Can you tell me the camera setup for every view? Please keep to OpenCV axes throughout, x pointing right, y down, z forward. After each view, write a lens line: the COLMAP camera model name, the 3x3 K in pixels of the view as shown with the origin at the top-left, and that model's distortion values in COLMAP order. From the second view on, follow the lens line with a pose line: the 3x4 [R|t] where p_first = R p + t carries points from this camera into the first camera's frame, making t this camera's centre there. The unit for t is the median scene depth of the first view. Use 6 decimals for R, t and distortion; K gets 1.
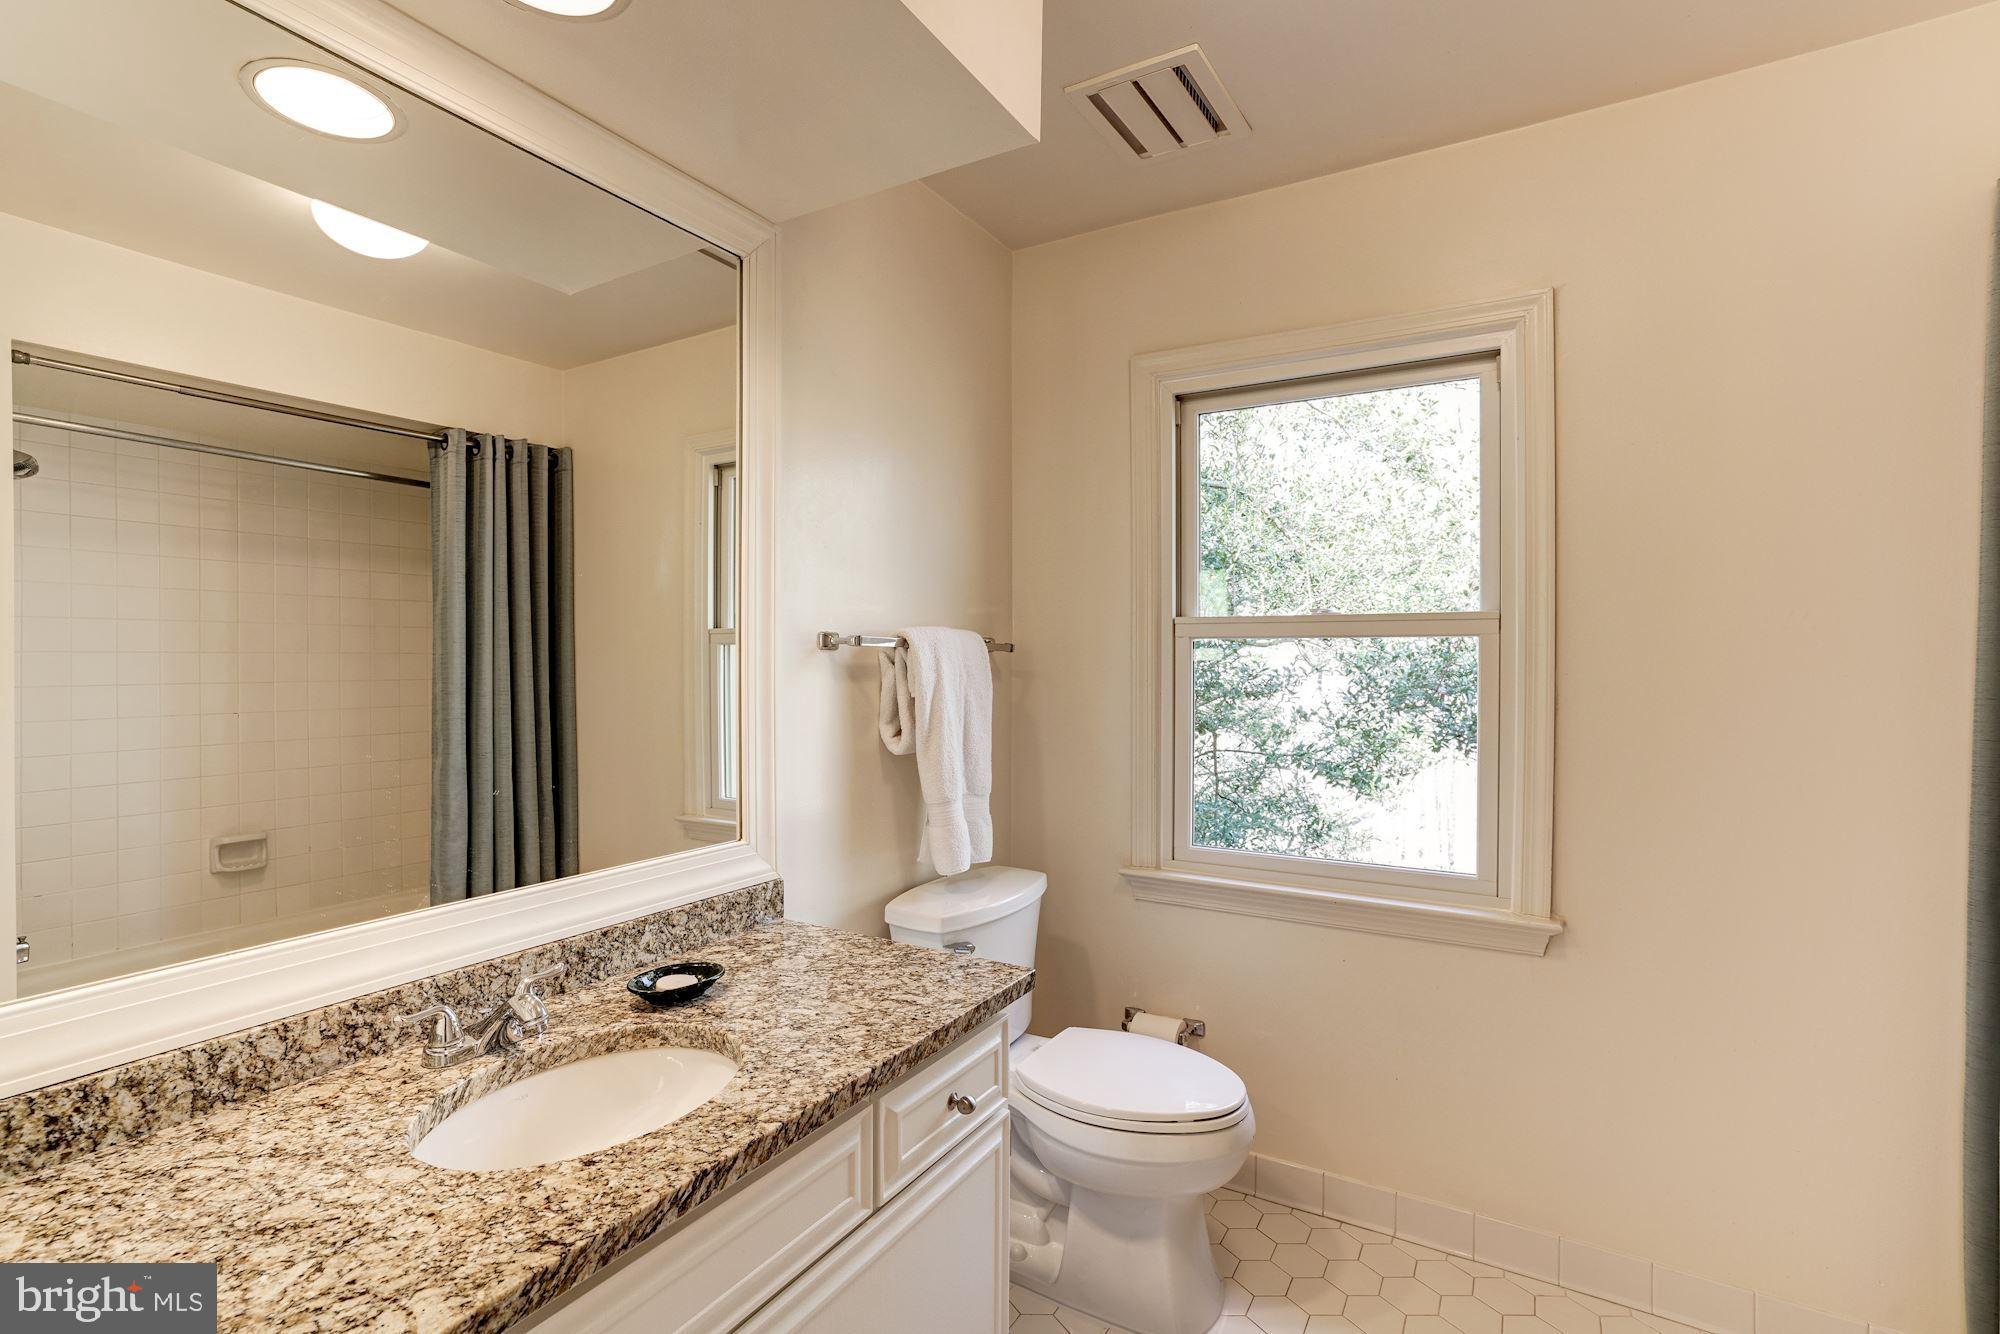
lens RADIAL K [[927.6, 0, 980.0], [0, 927.6, 671.3], [0, 0, 1]] dist [0.000845, 0.001393]
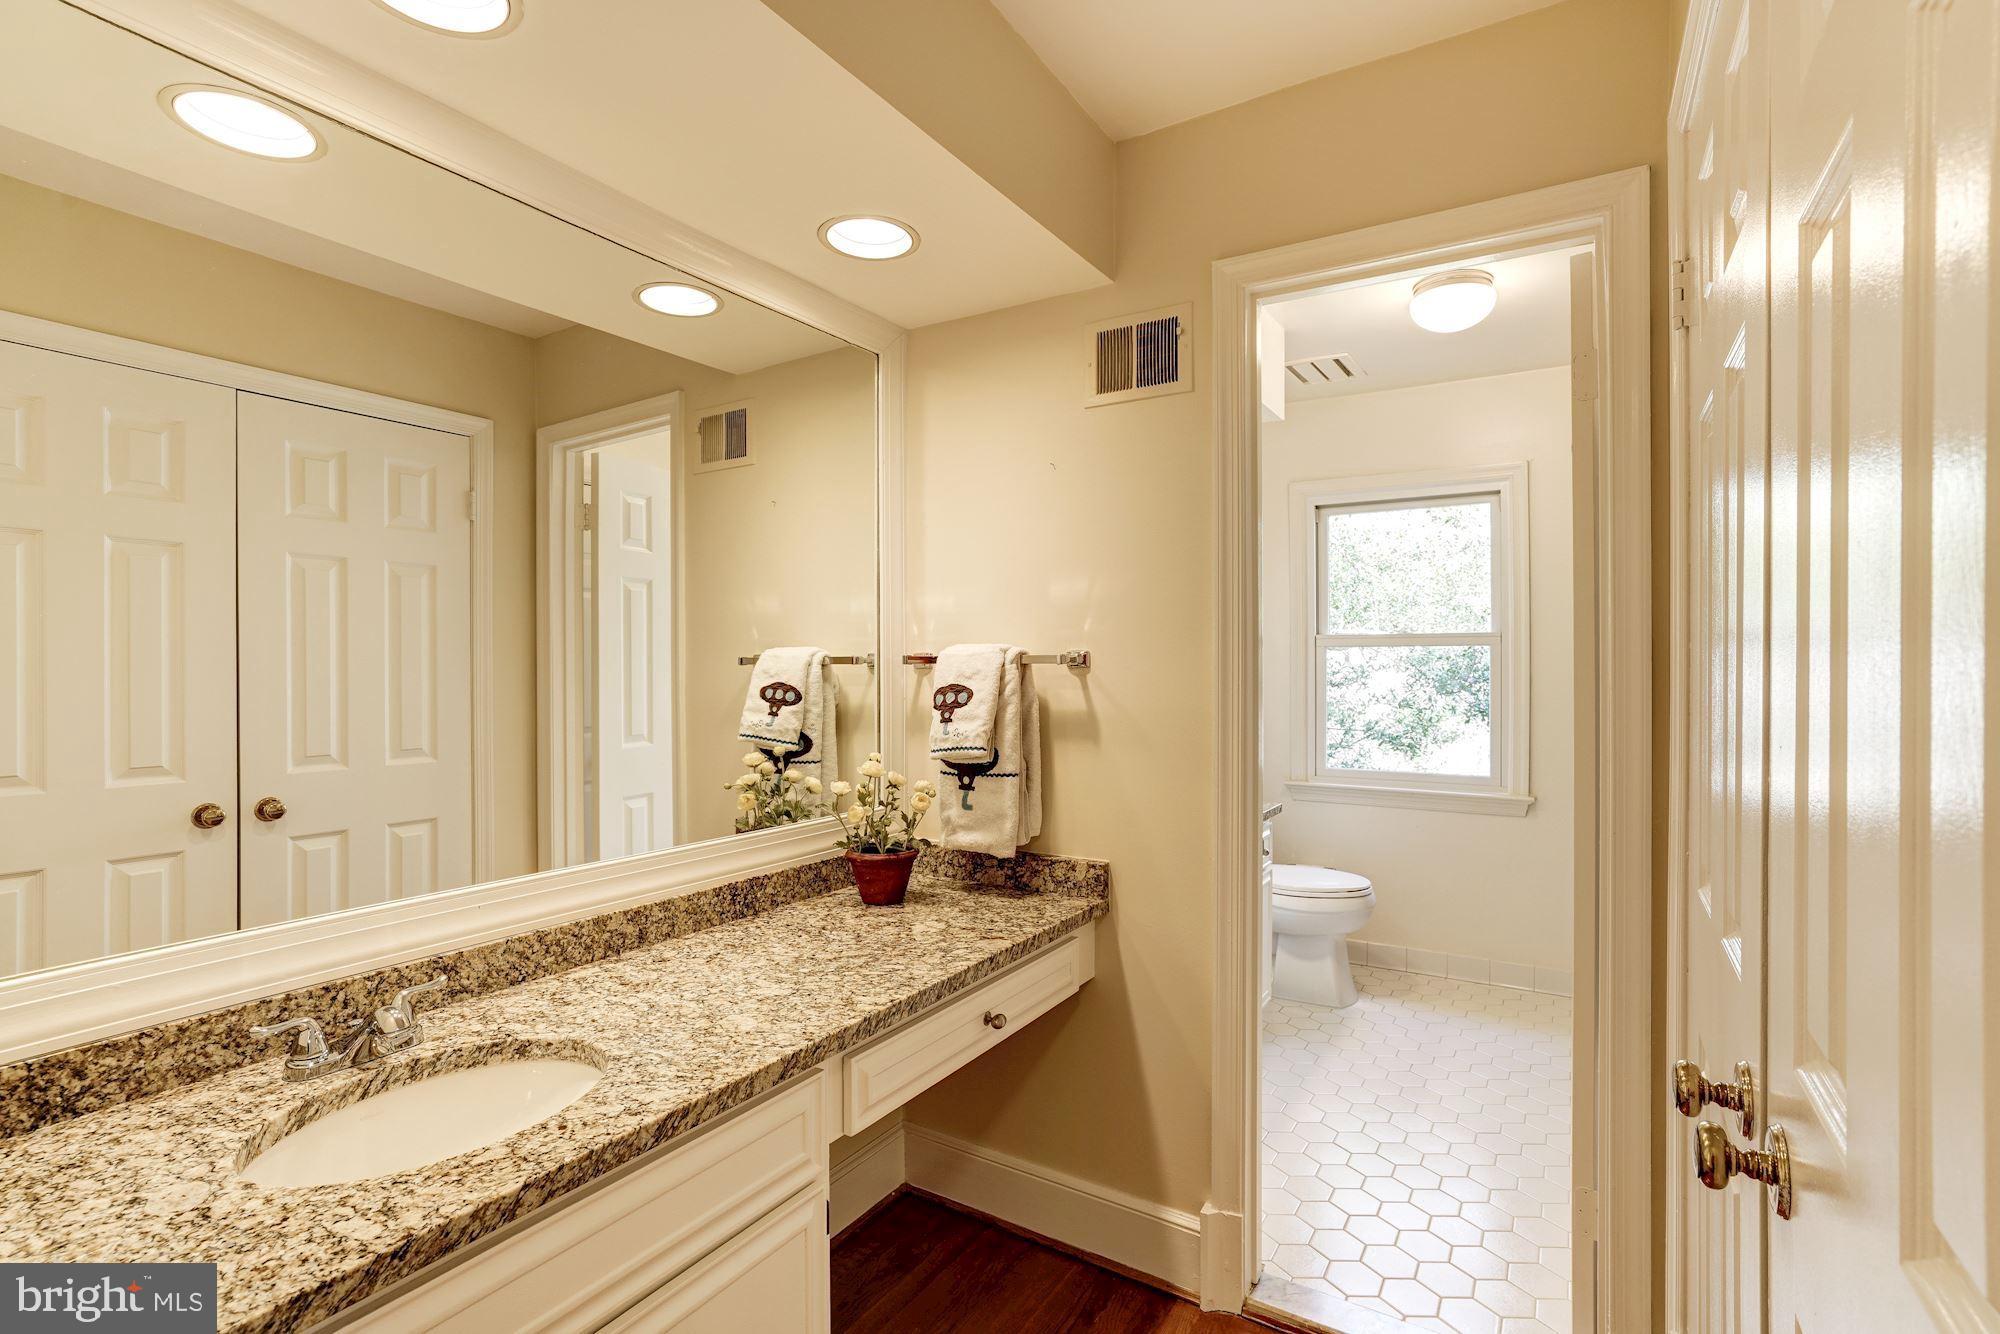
lens RADIAL K [[927.6, 0, 1017.8], [0, 927.6, 679.1], [0, 0, 1]] dist [0.000845, 0.001393]
pose [[0.999948, -0.006705, 0.007731, -0.341622], [0.006701, 0.999977, 0.000643, 0.018037], [-0.007735, -0.000591, 0.999970, -0.687184]]
